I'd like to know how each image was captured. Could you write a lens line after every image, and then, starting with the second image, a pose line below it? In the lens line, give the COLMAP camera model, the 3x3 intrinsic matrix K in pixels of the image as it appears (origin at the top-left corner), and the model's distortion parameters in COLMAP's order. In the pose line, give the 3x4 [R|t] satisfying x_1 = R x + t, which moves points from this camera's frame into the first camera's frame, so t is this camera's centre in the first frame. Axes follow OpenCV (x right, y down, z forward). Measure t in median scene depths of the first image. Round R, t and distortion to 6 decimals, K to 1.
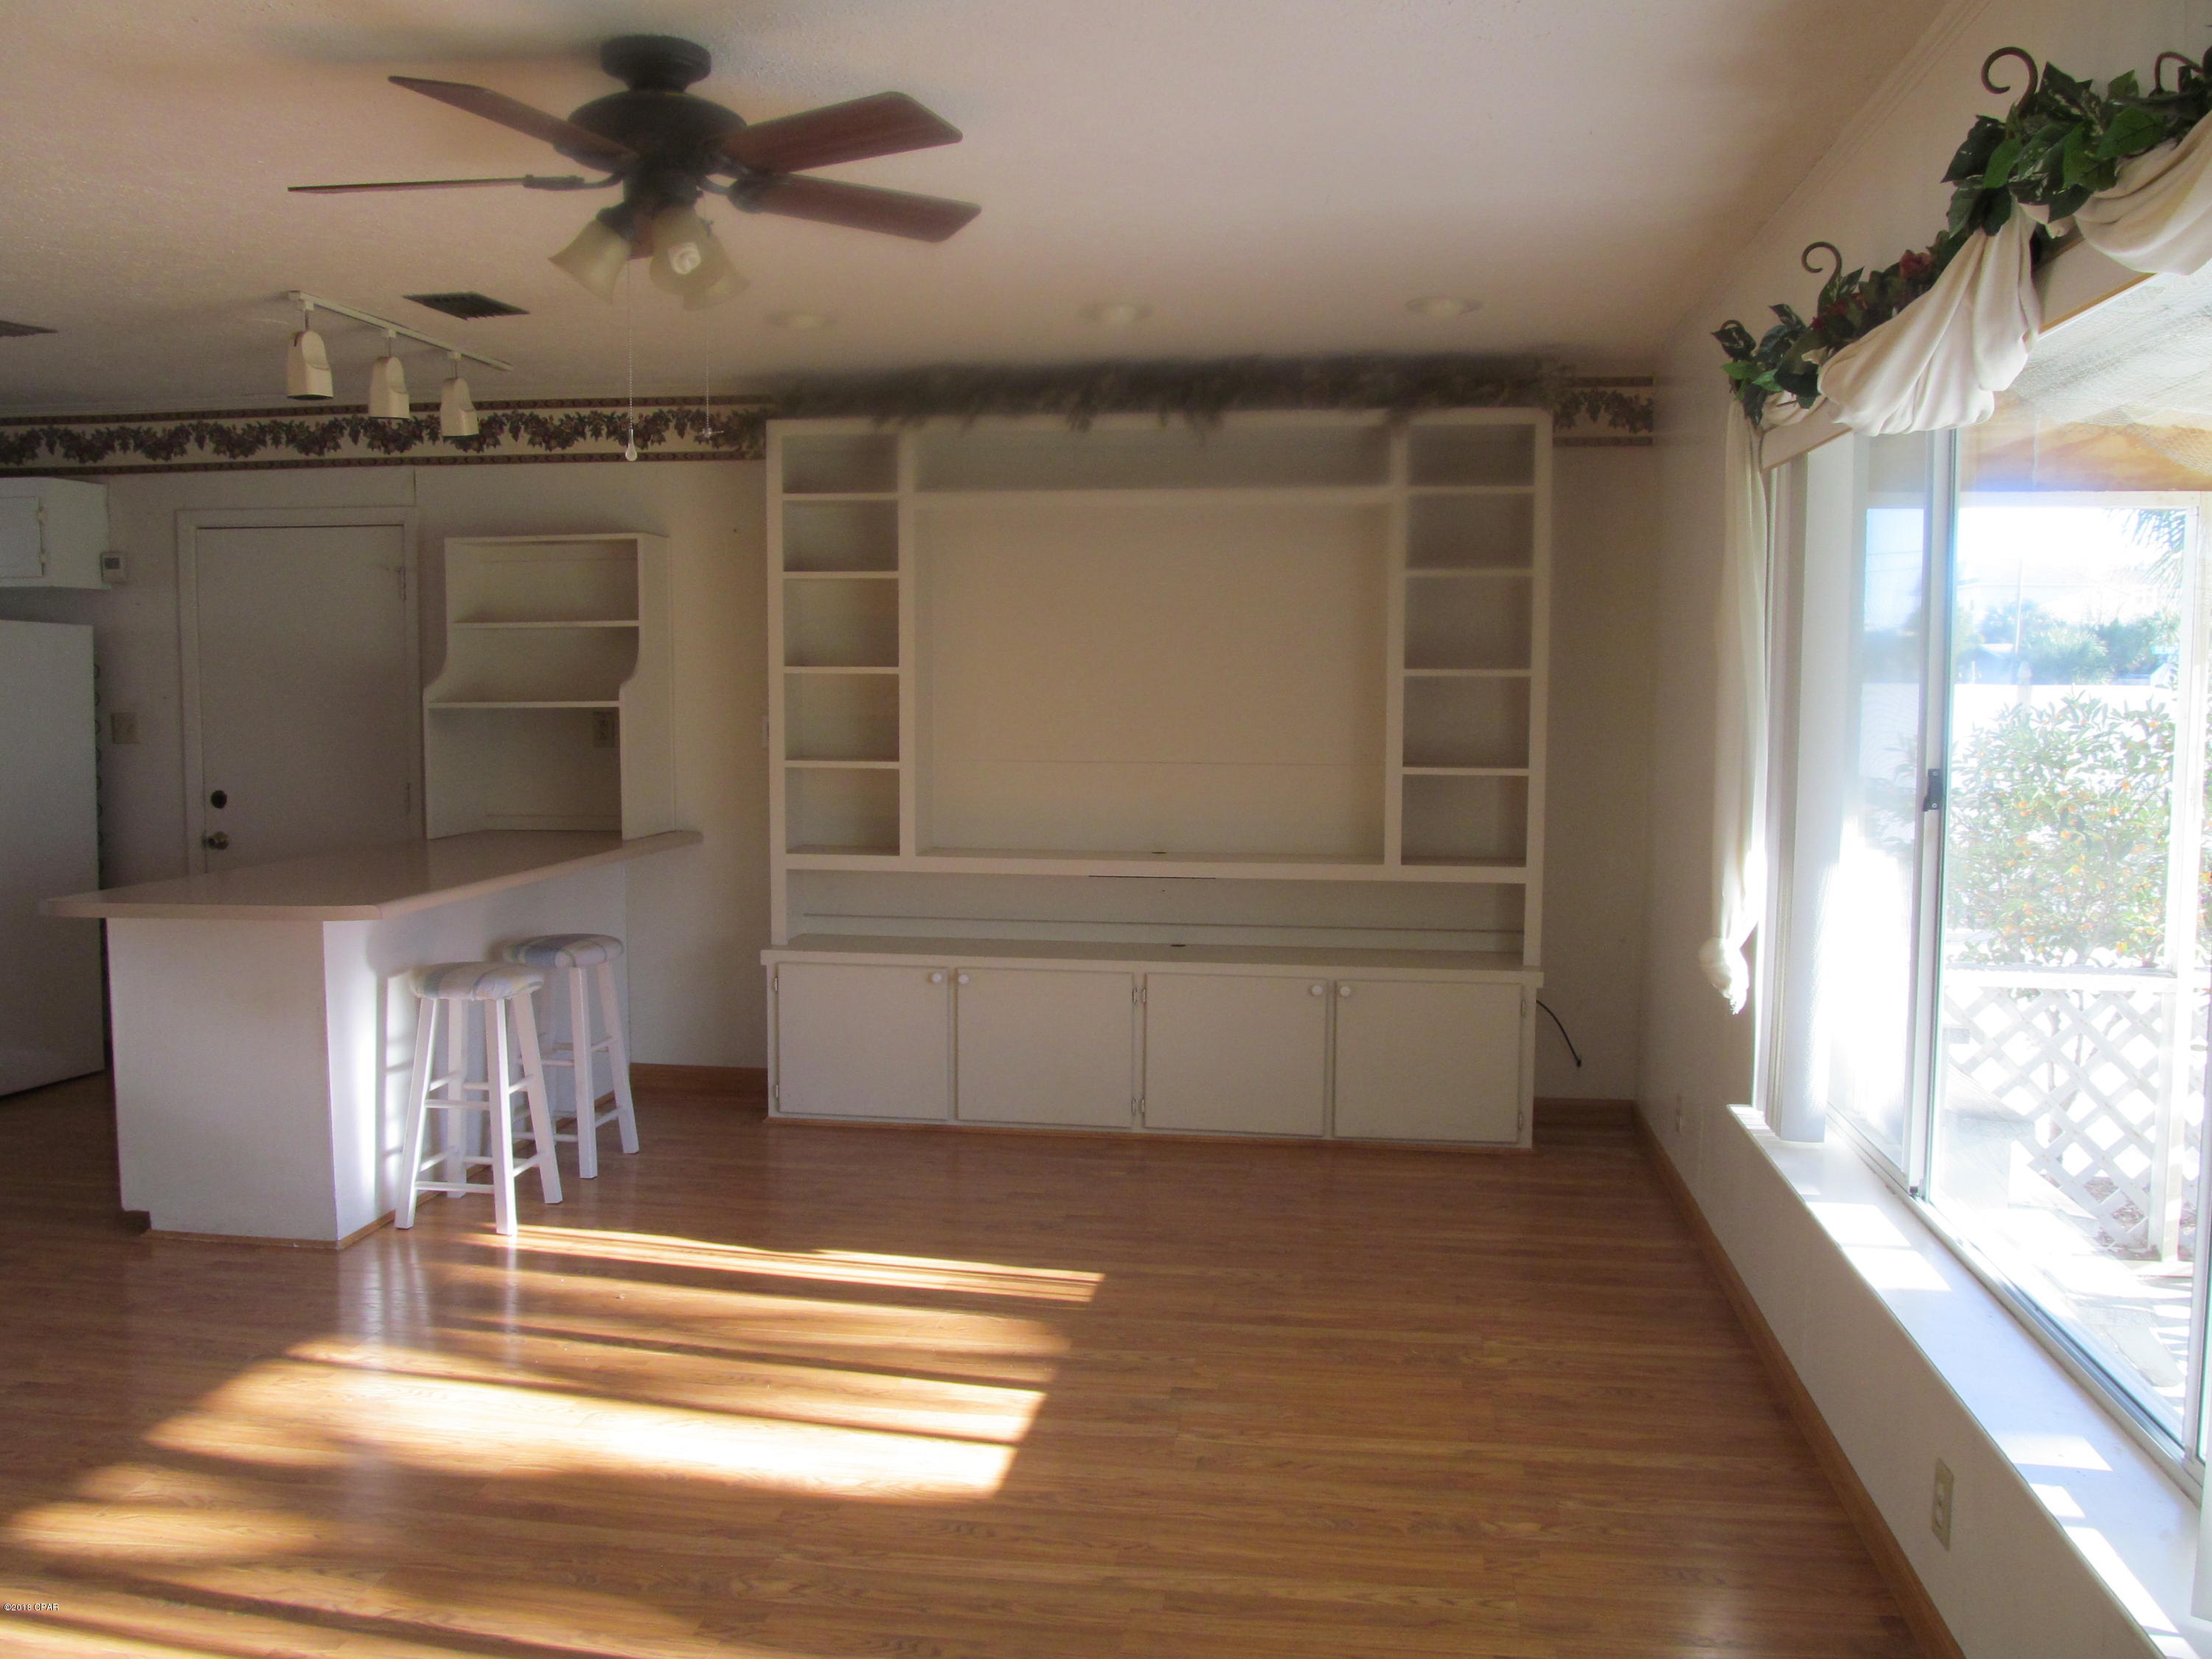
lens RADIAL K [[1819.5, 0, 1106.0], [0, 1819.5, 829.5], [0, 0, 1]] dist [-0.058044, -0.004774]
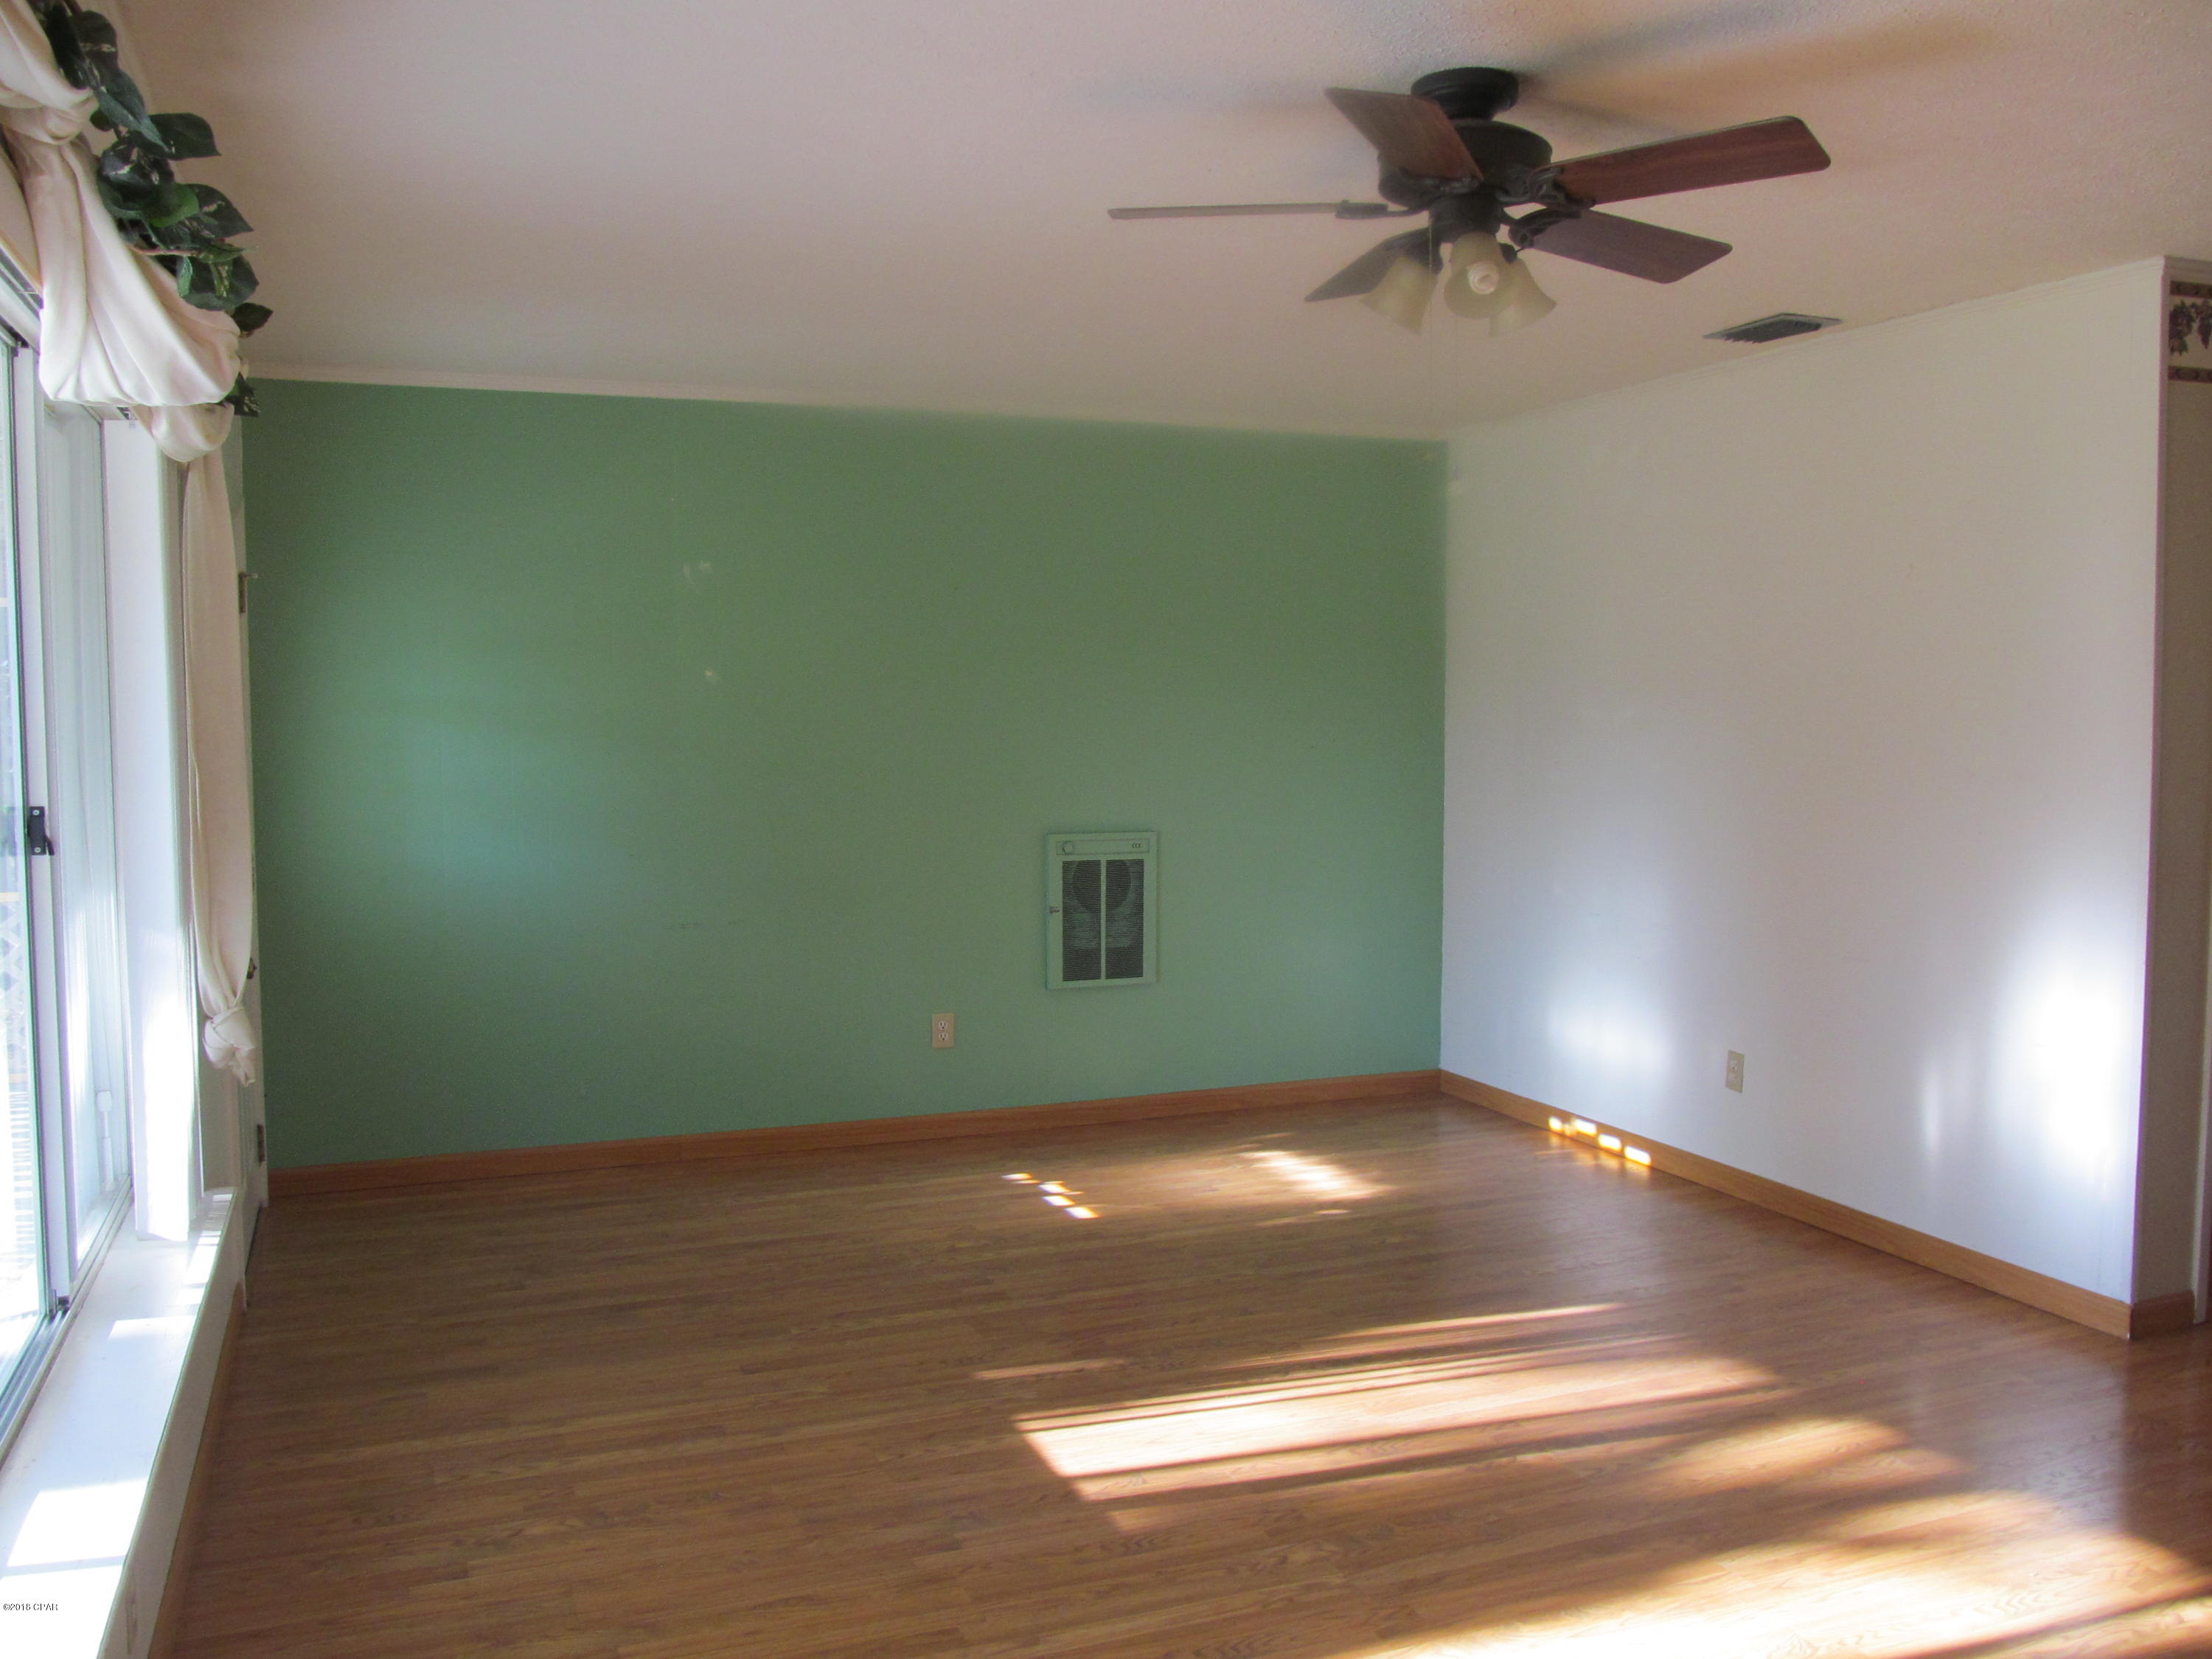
lens RADIAL K [[1819.5, 0, 1106.0], [0, 1819.5, 829.5], [0, 0, 1]] dist [-0.058044, -0.004774]
pose [[-0.864176, 0.026311, -0.502501, 0.426724], [-0.049730, 0.989277, 0.137322, -0.140316], [0.500726, 0.143660, -0.853601, 1.732726]]
